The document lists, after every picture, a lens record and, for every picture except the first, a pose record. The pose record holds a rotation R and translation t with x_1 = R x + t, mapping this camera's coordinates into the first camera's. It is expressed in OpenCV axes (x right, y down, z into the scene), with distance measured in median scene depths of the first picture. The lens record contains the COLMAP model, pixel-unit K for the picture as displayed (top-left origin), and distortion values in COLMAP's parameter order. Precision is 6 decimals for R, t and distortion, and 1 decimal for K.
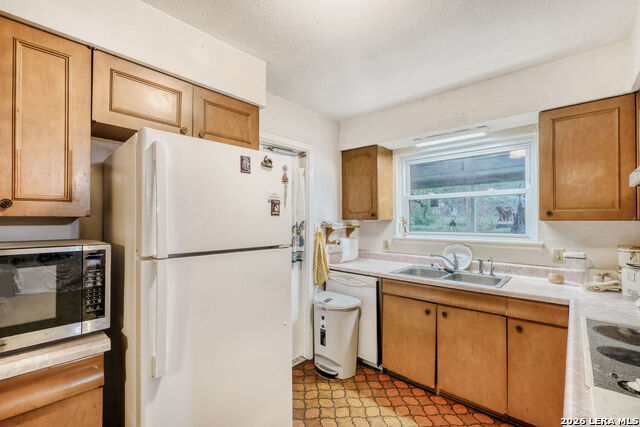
lens RADIAL K [[283.8, 0, 318.6], [0, 283.8, 217.0], [0, 0, 1]] dist [-0.012633, -0.000435]
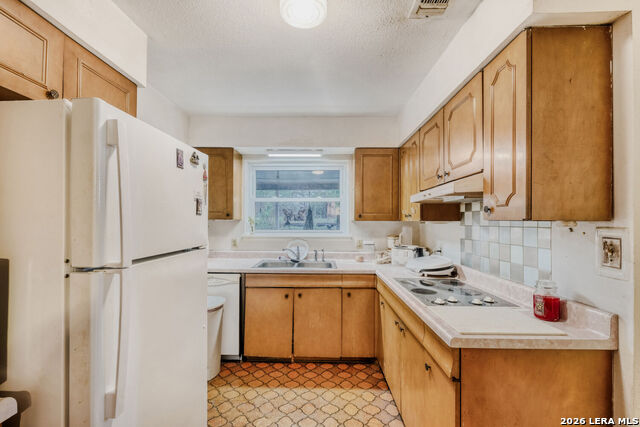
lens RADIAL K [[283.8, 0, 316.4], [0, 283.8, 216.3], [0, 0, 1]] dist [-0.012633, -0.000435]
pose [[0.742046, 0.012411, 0.670234, -0.333775], [-0.012494, 0.999911, -0.004682, -0.001095], [-0.670233, -0.004899, 0.742135, 0.018212]]
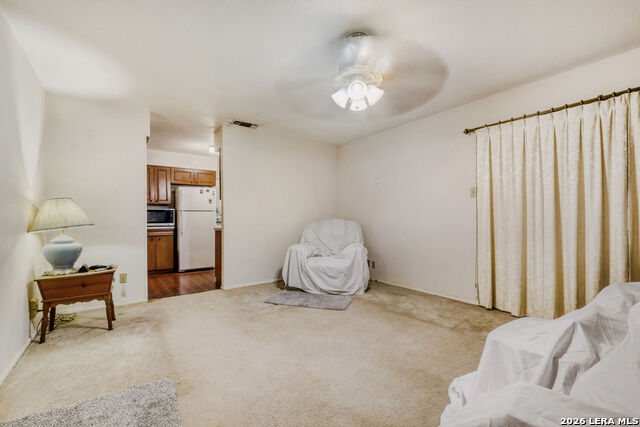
lens RADIAL K [[283.8, 0, 319.2], [0, 283.8, 213.2], [0, 0, 1]] dist [-0.012633, -0.000435]
pose [[0.982414, -0.003436, -0.186684, 1.489864], [0.005077, 0.999953, 0.008309, 0.077717], [0.186647, -0.009110, 0.982385, -1.895642]]
